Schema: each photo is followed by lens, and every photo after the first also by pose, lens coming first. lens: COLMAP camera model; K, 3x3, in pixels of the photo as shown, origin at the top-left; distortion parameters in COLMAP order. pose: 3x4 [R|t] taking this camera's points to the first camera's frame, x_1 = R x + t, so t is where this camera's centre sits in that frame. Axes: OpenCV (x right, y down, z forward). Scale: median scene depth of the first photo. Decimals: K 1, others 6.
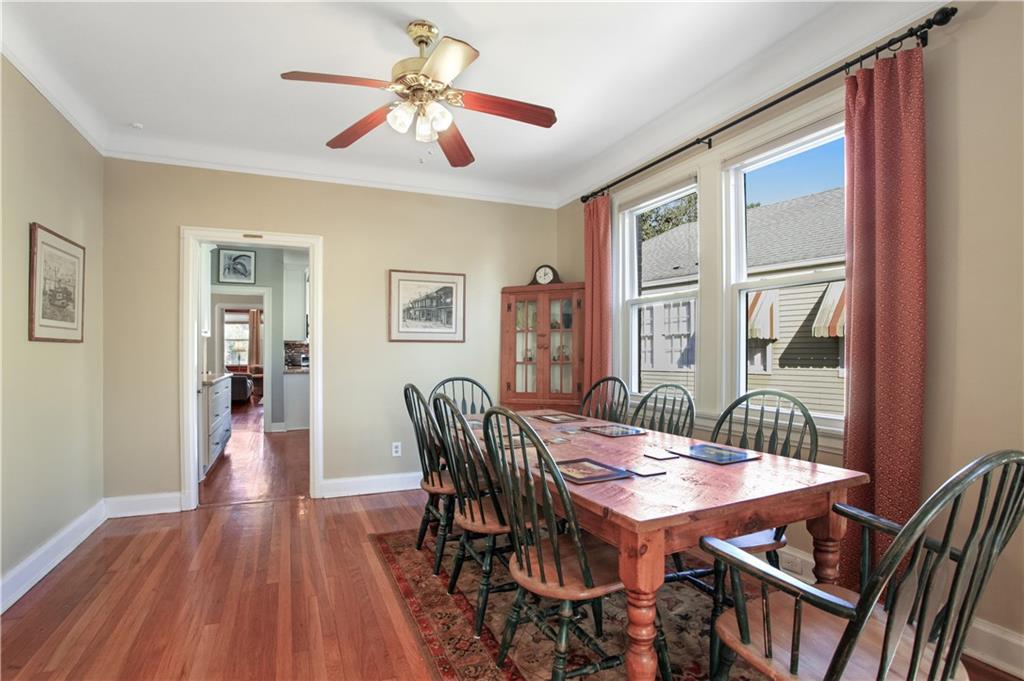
lens RADIAL K [[519.1, 0, 486.4], [0, 519.1, 346.6], [0, 0, 1]] dist [-0.012231, 0.000988]
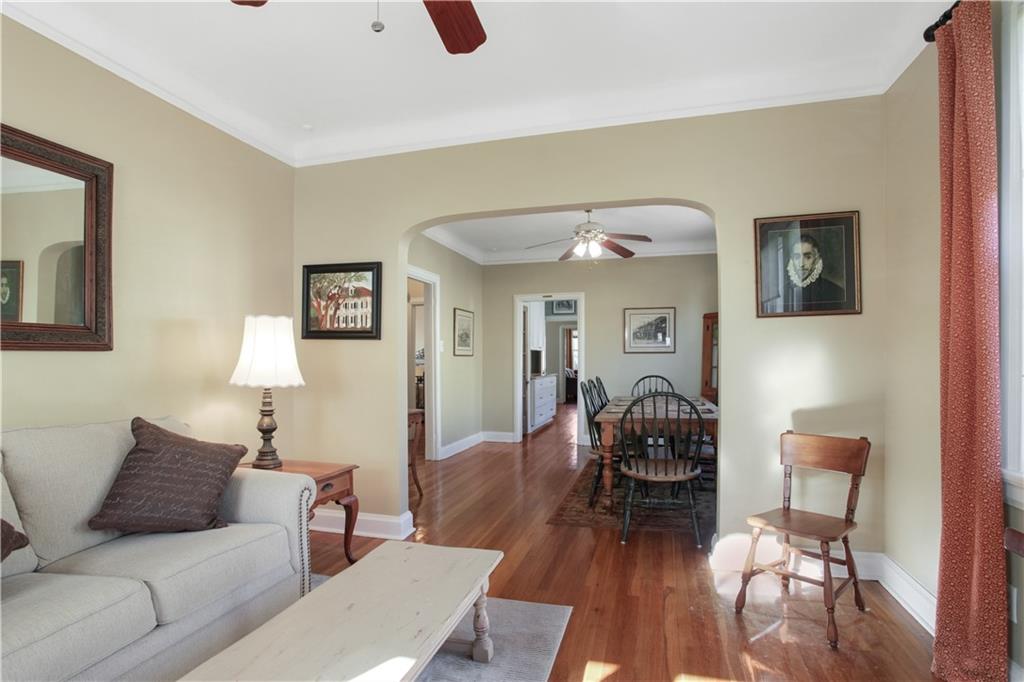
lens RADIAL K [[519.1, 0, 513.5], [0, 519.1, 349.2], [0, 0, 1]] dist [-0.012231, 0.000988]
pose [[0.794418, -0.014841, -0.607191, 0.517033], [0.010607, 0.999888, -0.010562, -0.008763], [0.607279, 0.001950, 0.794486, -0.487723]]
